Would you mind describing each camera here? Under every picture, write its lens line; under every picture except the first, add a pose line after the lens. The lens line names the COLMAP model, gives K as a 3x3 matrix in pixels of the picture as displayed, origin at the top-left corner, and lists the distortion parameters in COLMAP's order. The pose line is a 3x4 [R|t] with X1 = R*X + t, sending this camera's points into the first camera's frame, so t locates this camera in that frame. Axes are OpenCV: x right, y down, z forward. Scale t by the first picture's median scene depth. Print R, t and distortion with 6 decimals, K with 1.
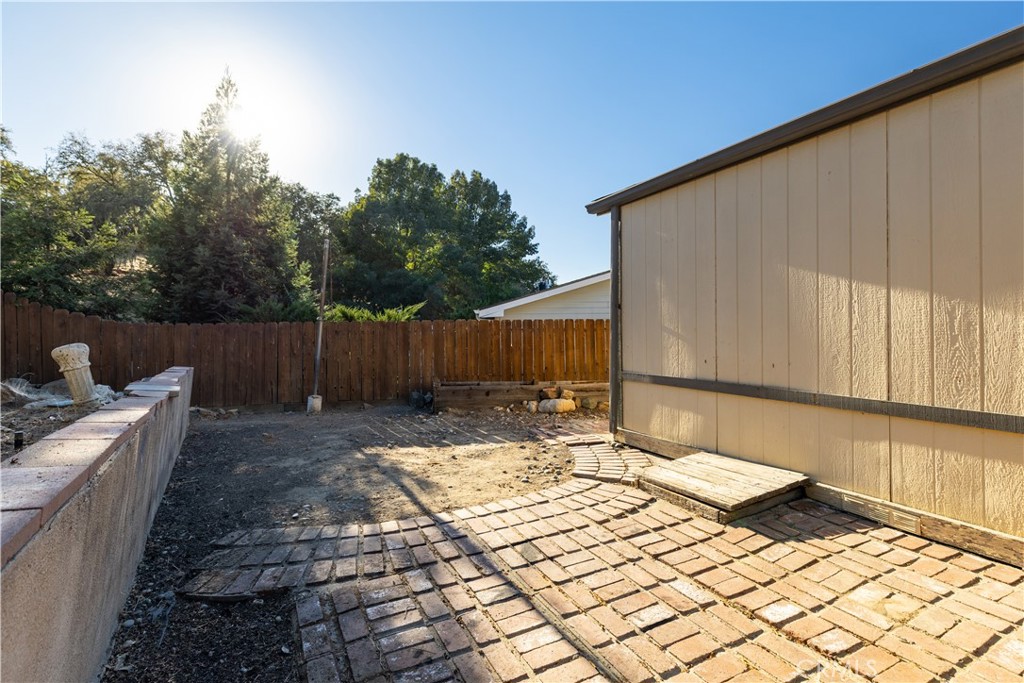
lens RADIAL K [[468.1, 0, 513.5], [0, 468.1, 337.6], [0, 0, 1]] dist [-0.011208, -0.000012]
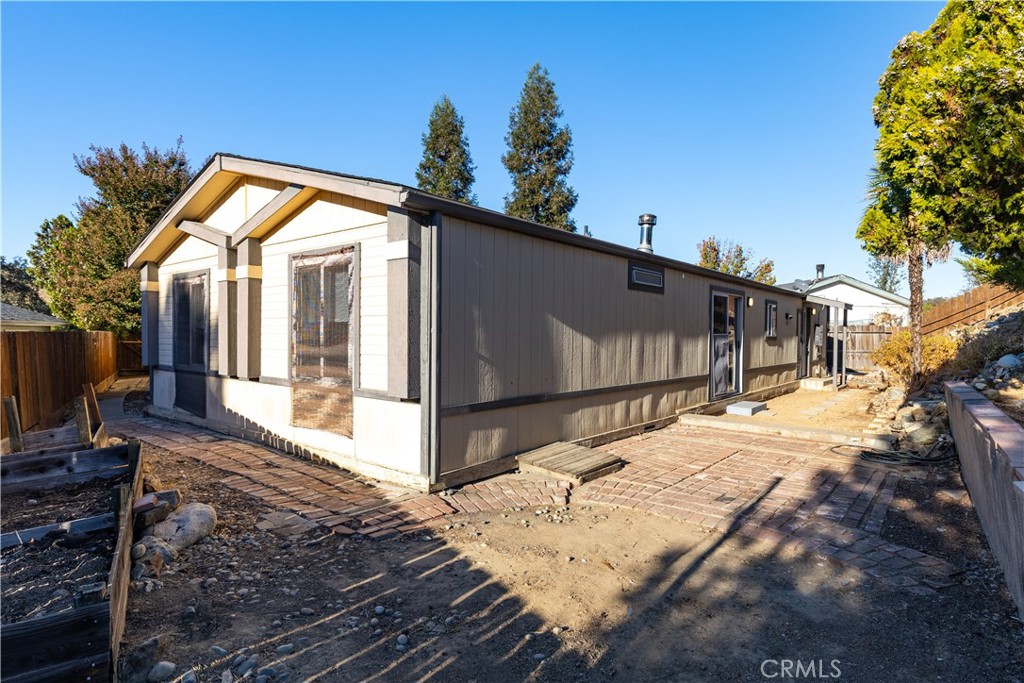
lens RADIAL K [[553.9, 0, 513.5], [0, 553.9, 342.5], [0, 0, 1]] dist [-0.001581, -0.000066]
pose [[-0.391764, -0.009977, 0.920012, -1.011810], [-0.001613, 0.999947, 0.010157, -0.076481], [-0.920064, 0.002495, -0.391759, 1.695551]]
